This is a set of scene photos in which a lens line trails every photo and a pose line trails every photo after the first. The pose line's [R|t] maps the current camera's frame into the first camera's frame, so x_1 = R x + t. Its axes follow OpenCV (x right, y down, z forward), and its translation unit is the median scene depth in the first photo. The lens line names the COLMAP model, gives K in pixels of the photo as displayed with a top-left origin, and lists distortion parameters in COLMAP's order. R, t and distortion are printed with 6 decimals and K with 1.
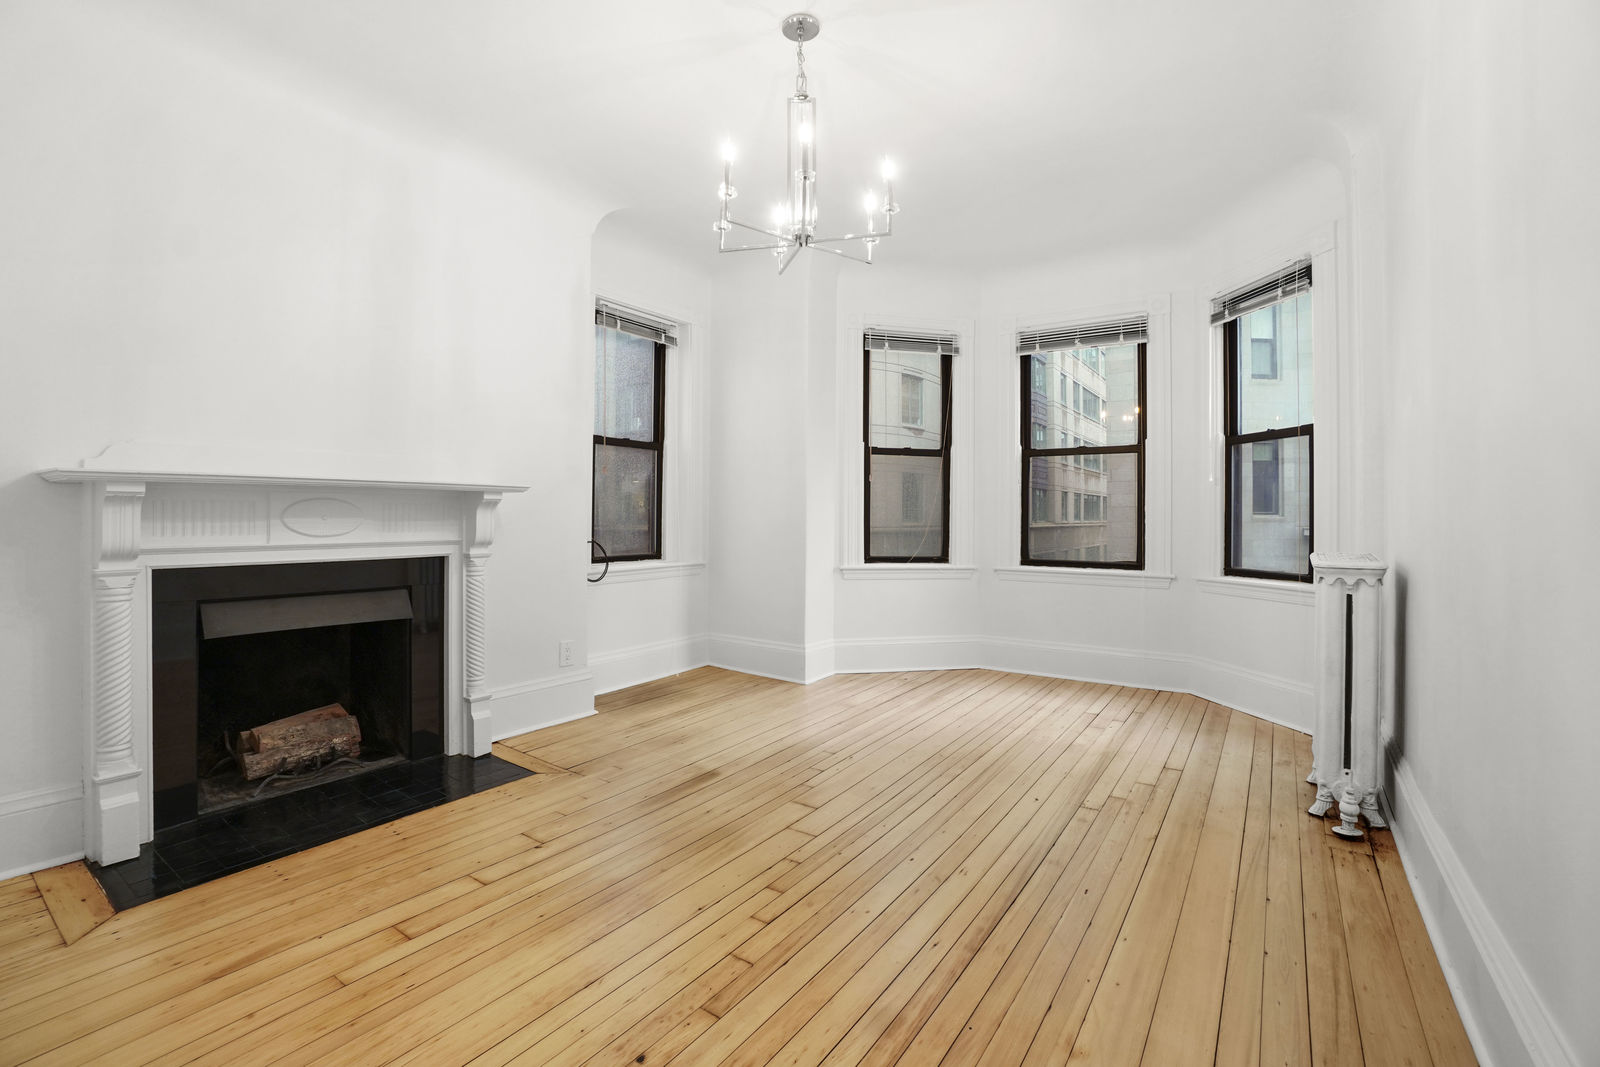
lens RADIAL K [[712.7, 0, 786.5], [0, 712.7, 521.2], [0, 0, 1]] dist [-0.055930, 0.017636]
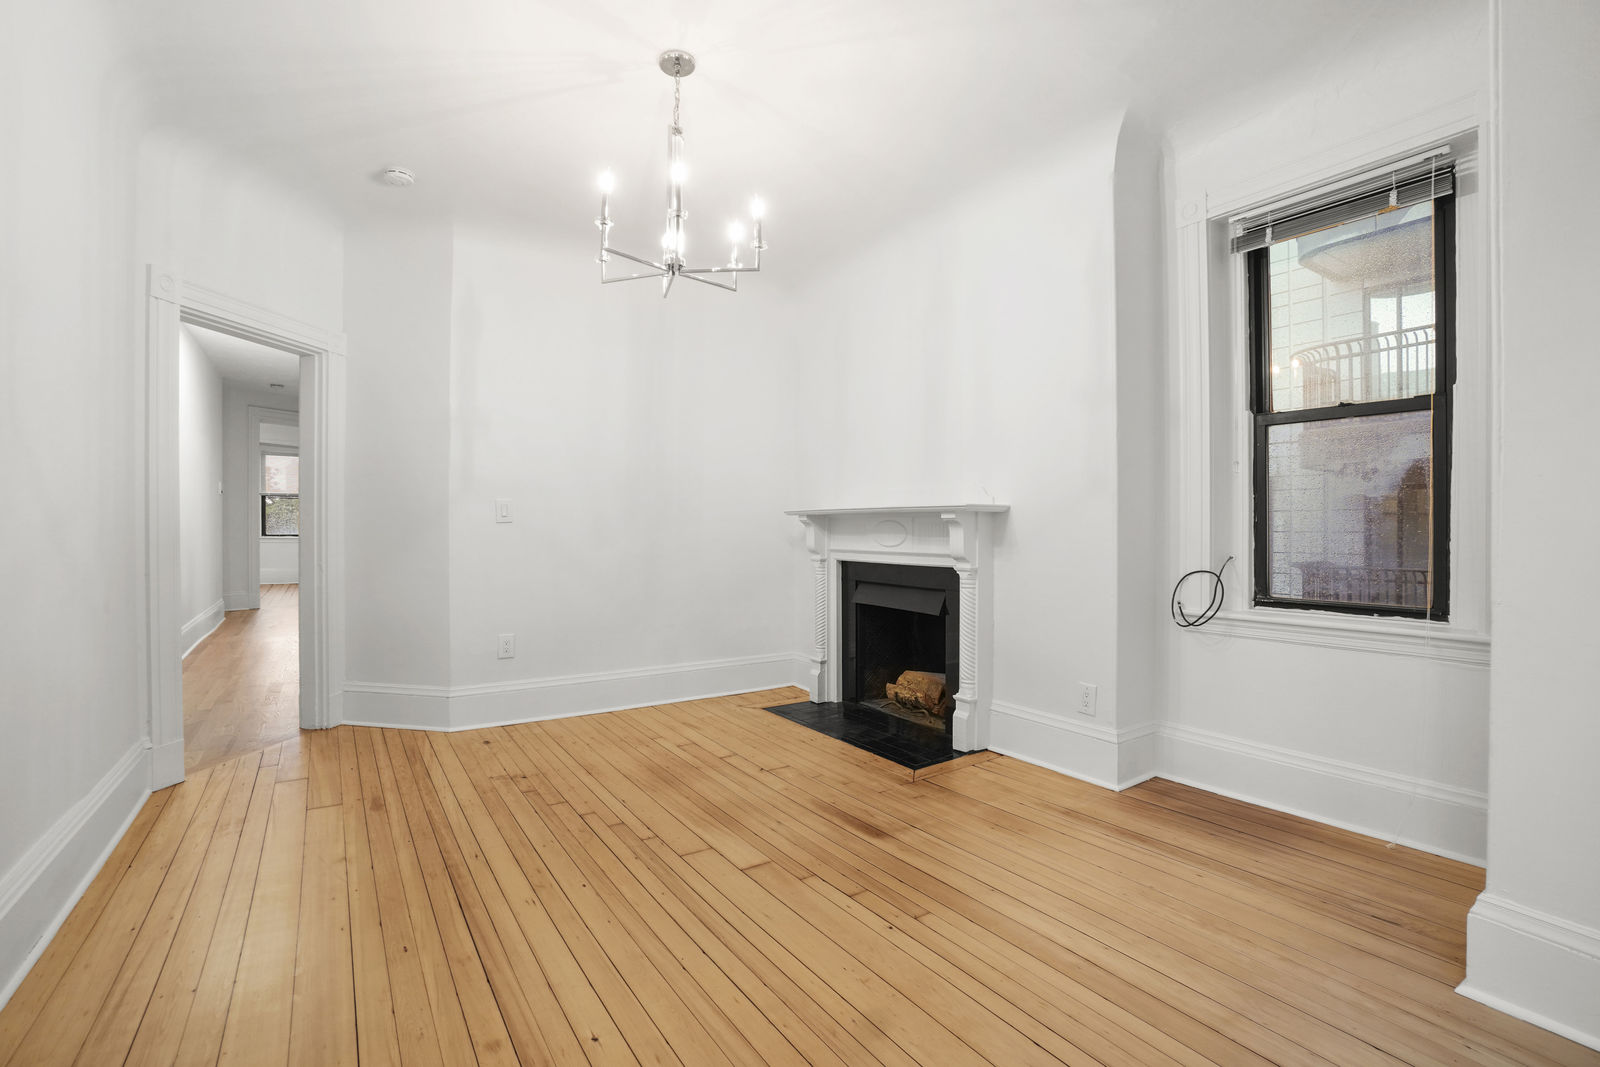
lens RADIAL K [[712.7, 0, 783.1], [0, 712.7, 534.0], [0, 0, 1]] dist [-0.055930, 0.017636]
pose [[-0.364271, 0.002765, -0.931289, 0.771532], [-0.011593, 0.999905, 0.007504, -0.013125], [0.931221, 0.013530, -0.364205, 1.261270]]
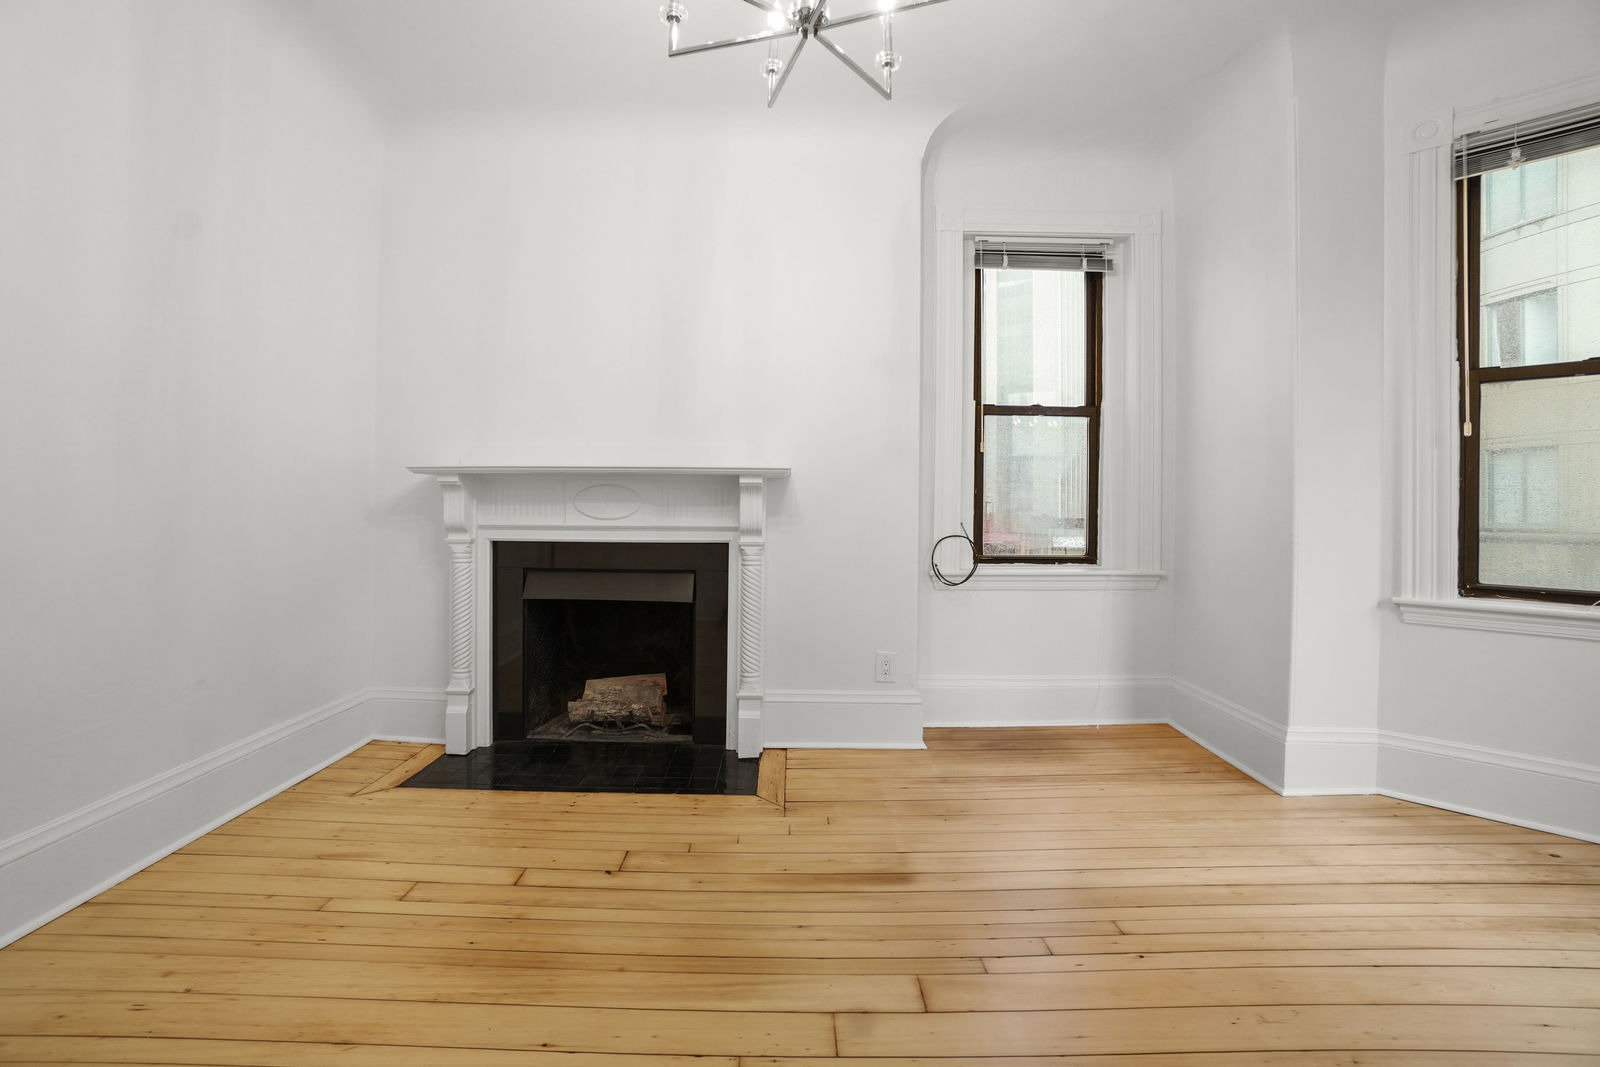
lens RADIAL K [[712.7, 0, 785.1], [0, 712.7, 508.8], [0, 0, 1]] dist [-0.055930, 0.017636]
pose [[0.573793, -0.000960, -0.819000, 0.402858], [-0.012336, 0.999876, -0.009815, 0.011854], [0.818908, 0.015735, 0.573710, 0.545160]]
